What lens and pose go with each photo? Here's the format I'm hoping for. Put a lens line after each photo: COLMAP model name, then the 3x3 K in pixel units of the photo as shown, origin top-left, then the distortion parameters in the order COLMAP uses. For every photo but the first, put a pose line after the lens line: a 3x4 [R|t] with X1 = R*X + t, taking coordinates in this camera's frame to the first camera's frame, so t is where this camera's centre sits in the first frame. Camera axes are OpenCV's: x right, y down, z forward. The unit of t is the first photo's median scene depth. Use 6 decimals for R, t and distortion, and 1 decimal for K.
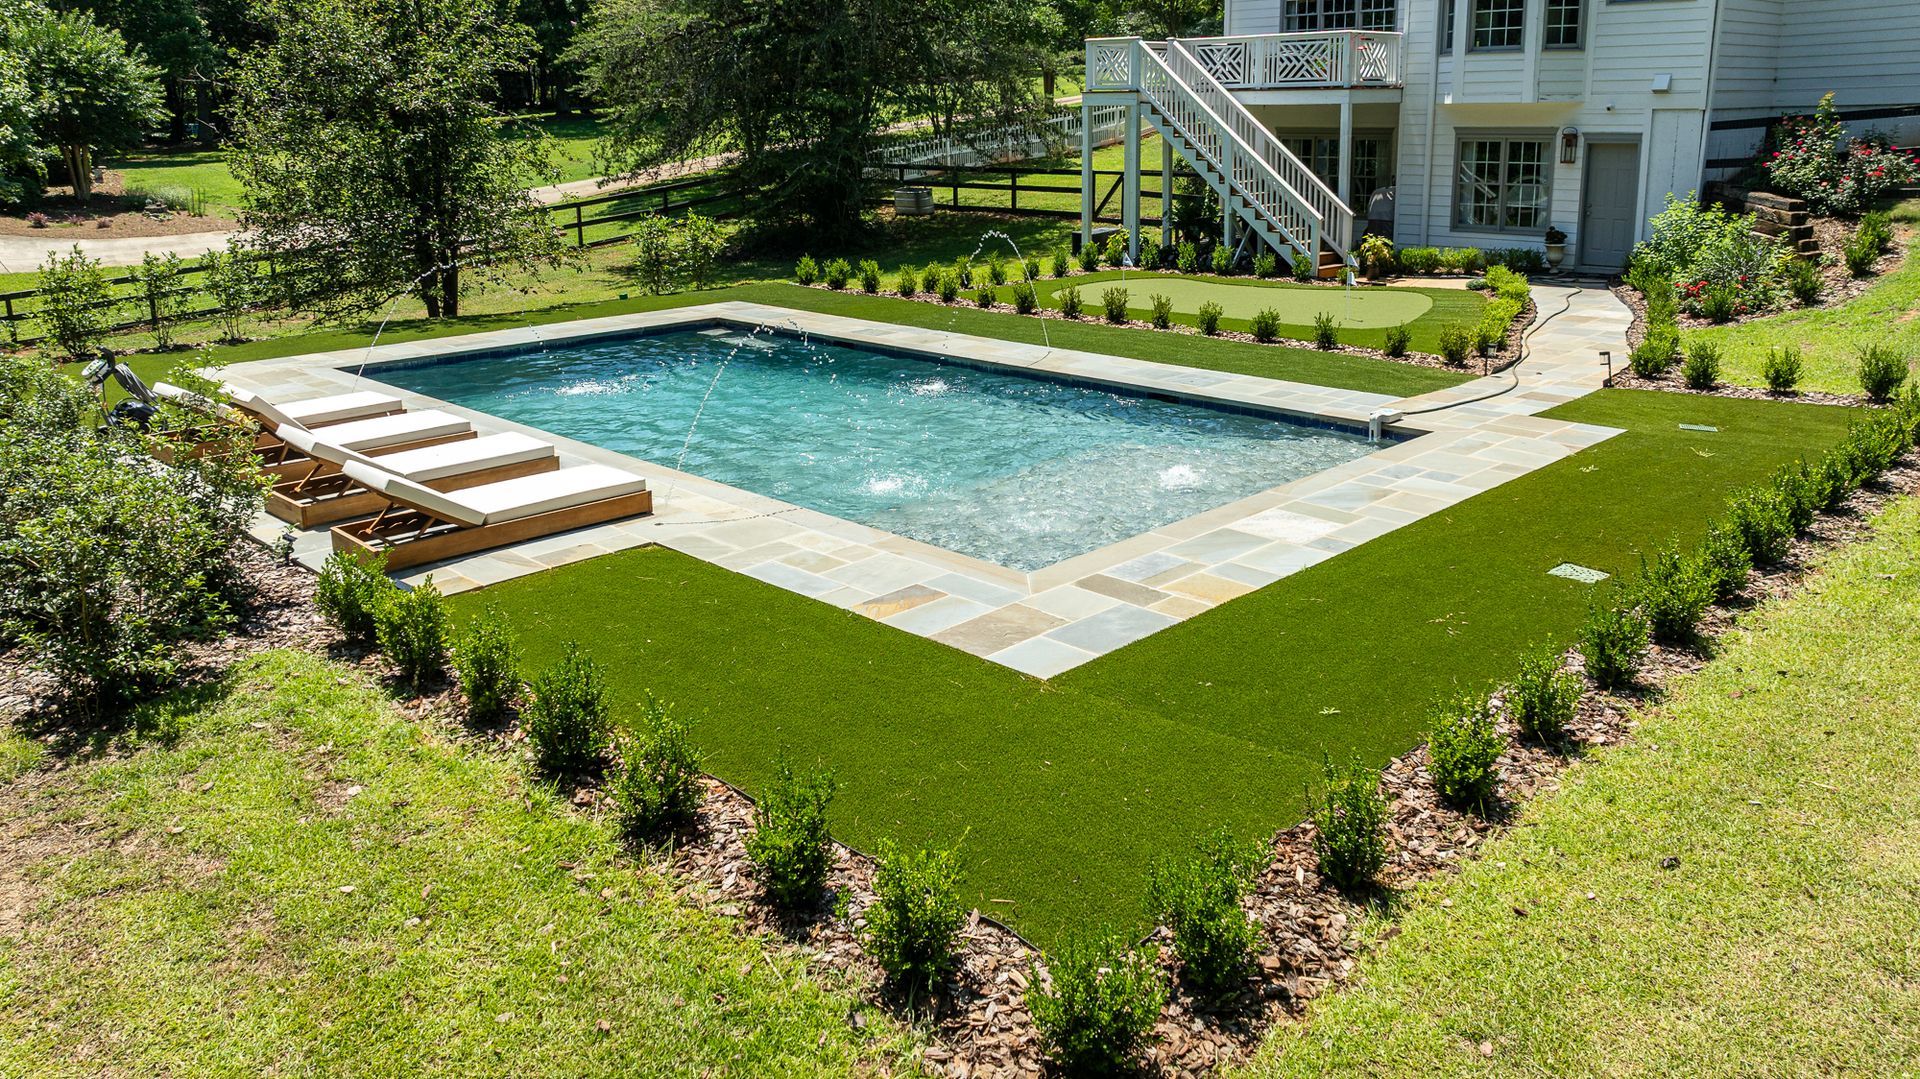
lens RADIAL K [[1410.6, 0, 960.2], [0, 1410.6, 406.9], [0, 0, 1]] dist [0.003054, 0.002559]
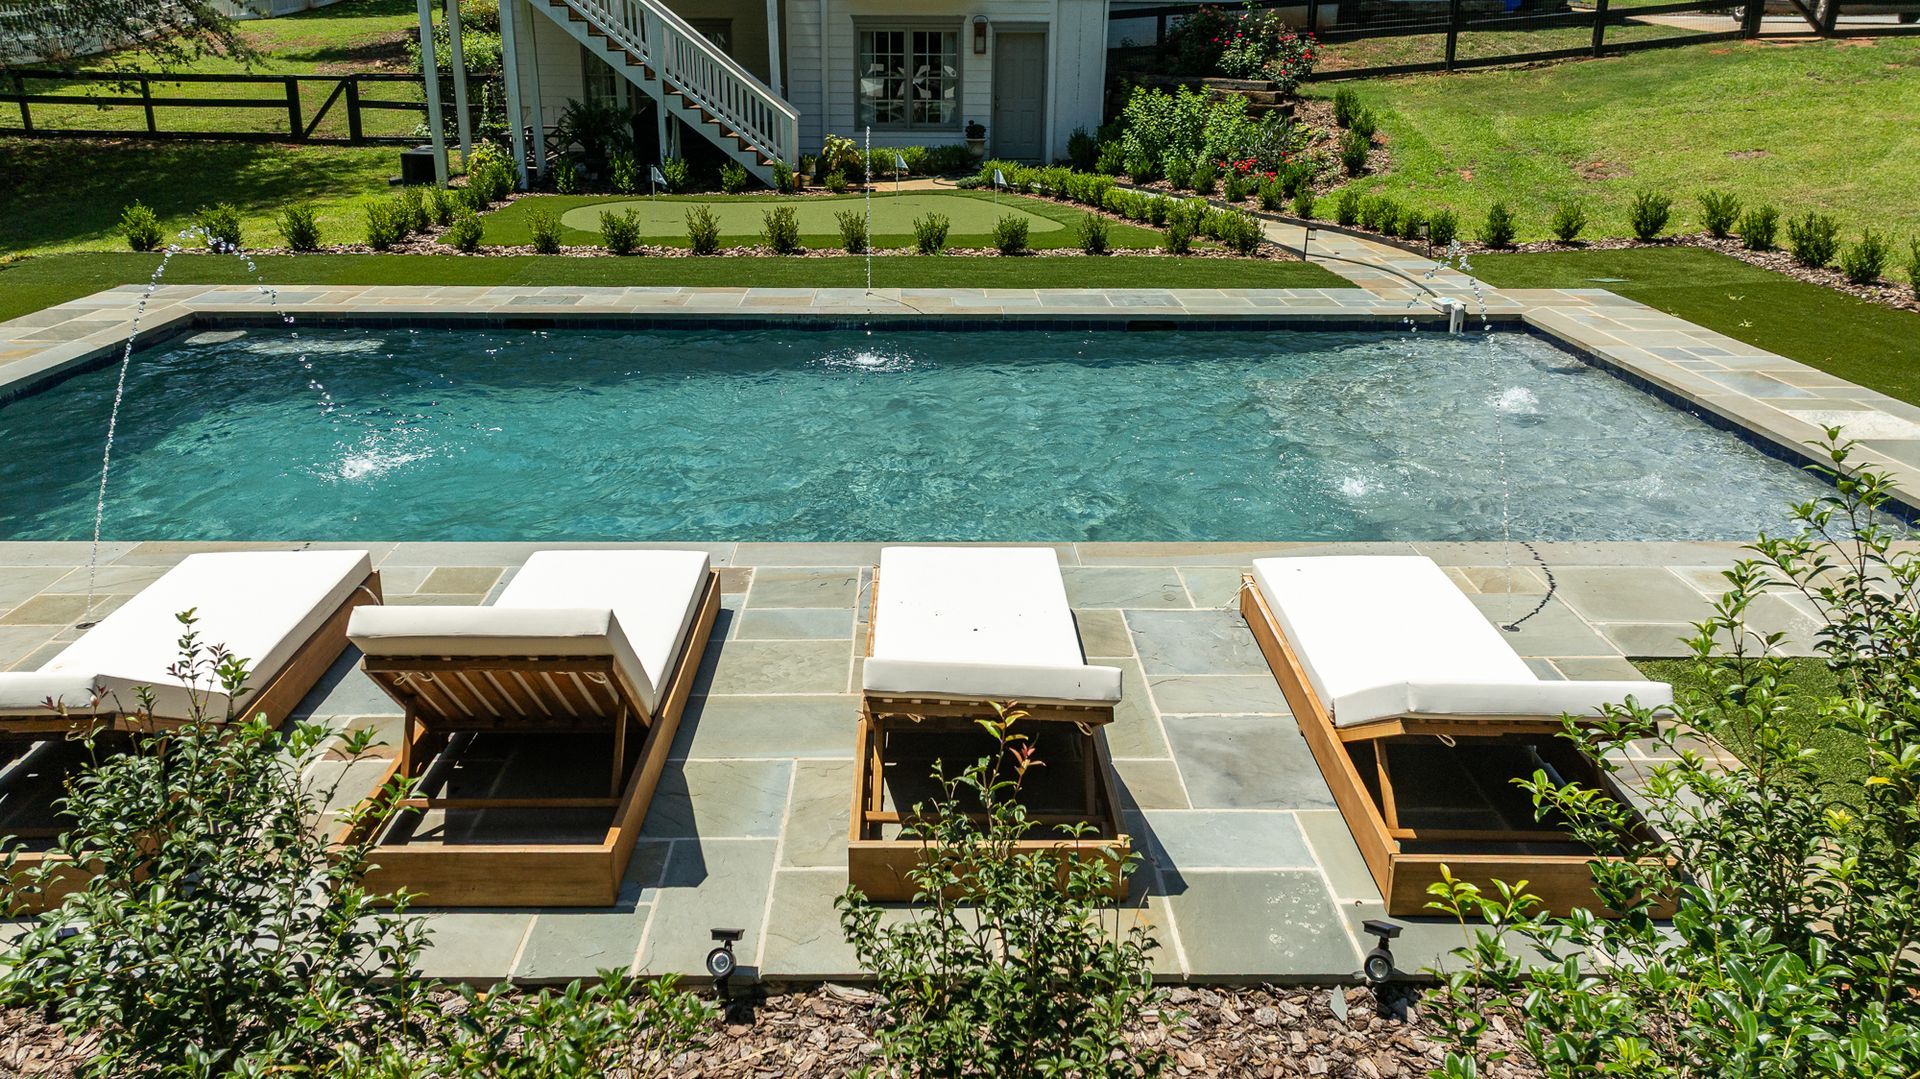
lens RADIAL K [[1388.4, 0, 940.9], [0, 1388.4, 470.6], [0, 0, 1]] dist [0.004166, 0.010120]
pose [[0.701596, -0.202460, 0.683208, -0.368303], [0.135591, 0.979201, 0.150933, -0.046263], [-0.699556, -0.013258, 0.714455, 0.392465]]
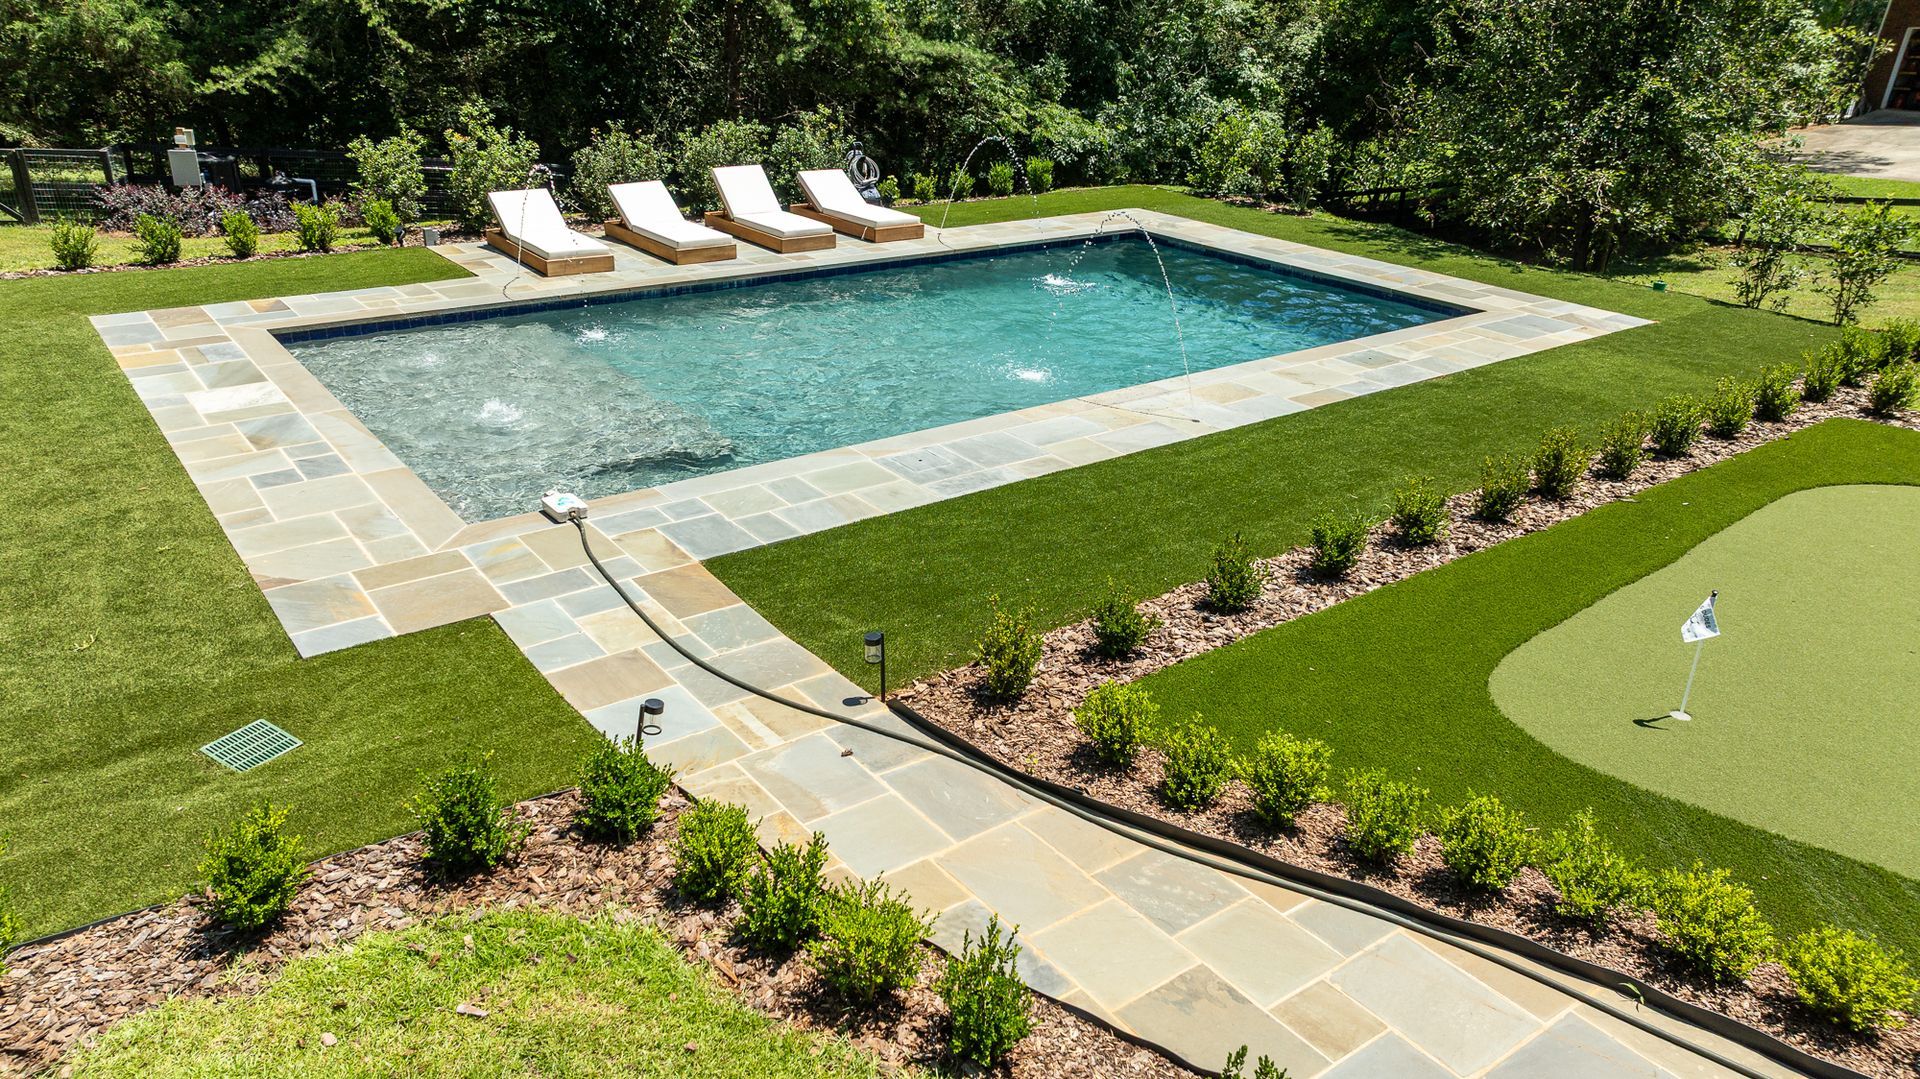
lens RADIAL K [[1327.5, 0, 961.3], [0, 1327.5, 543.3], [0, 0, 1]] dist [0.008424, 0.002461]
pose [[-0.138259, 0.403428, -0.904505, 0.574480], [-0.236597, 0.873380, 0.425711, -0.197579], [0.961720, 0.272862, -0.025303, 0.807103]]
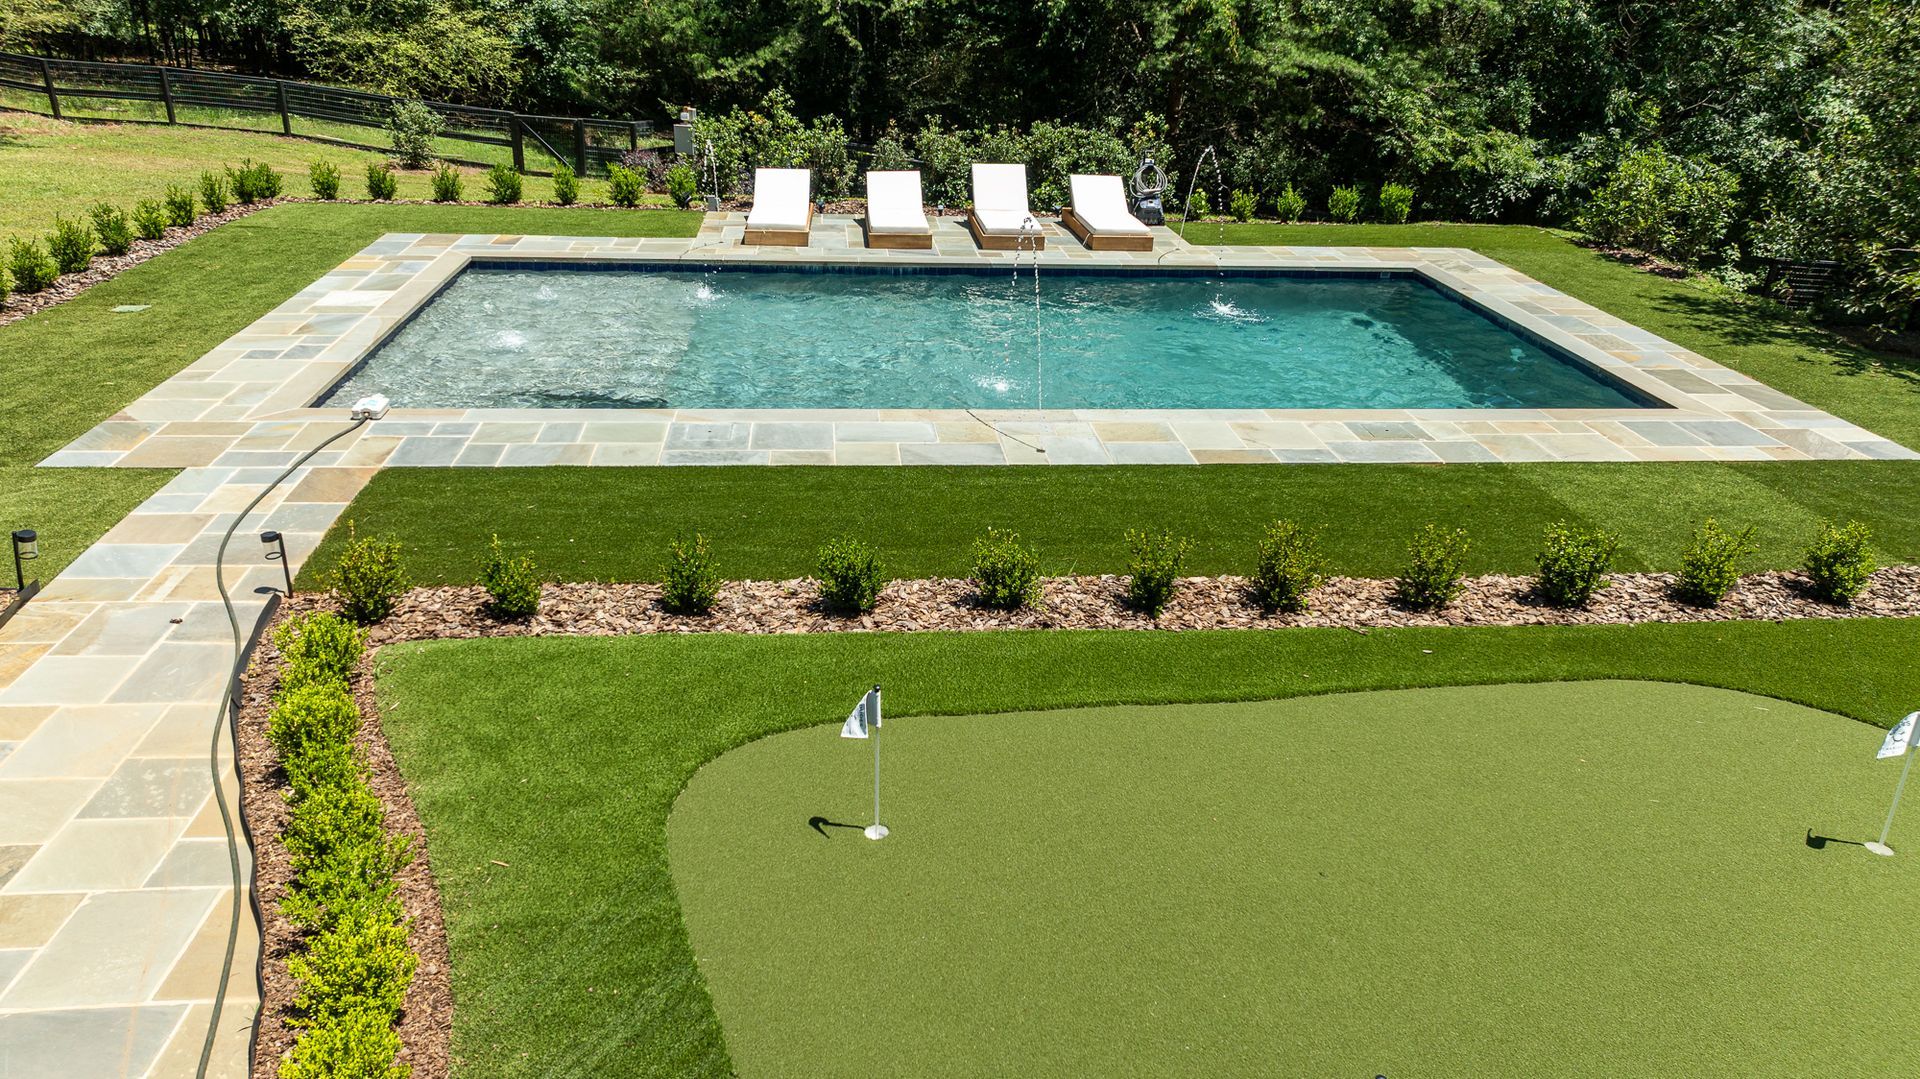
lens RADIAL K [[1334.0, 0, 960.7], [0, 1334.0, 543.4], [0, 0, 1]] dist [0.006659, 0.002590]
pose [[-0.637198, 0.301908, -0.709105, 0.431442], [-0.184886, 0.833332, 0.520936, -0.256127], [0.748195, 0.463043, -0.475179, 1.098671]]
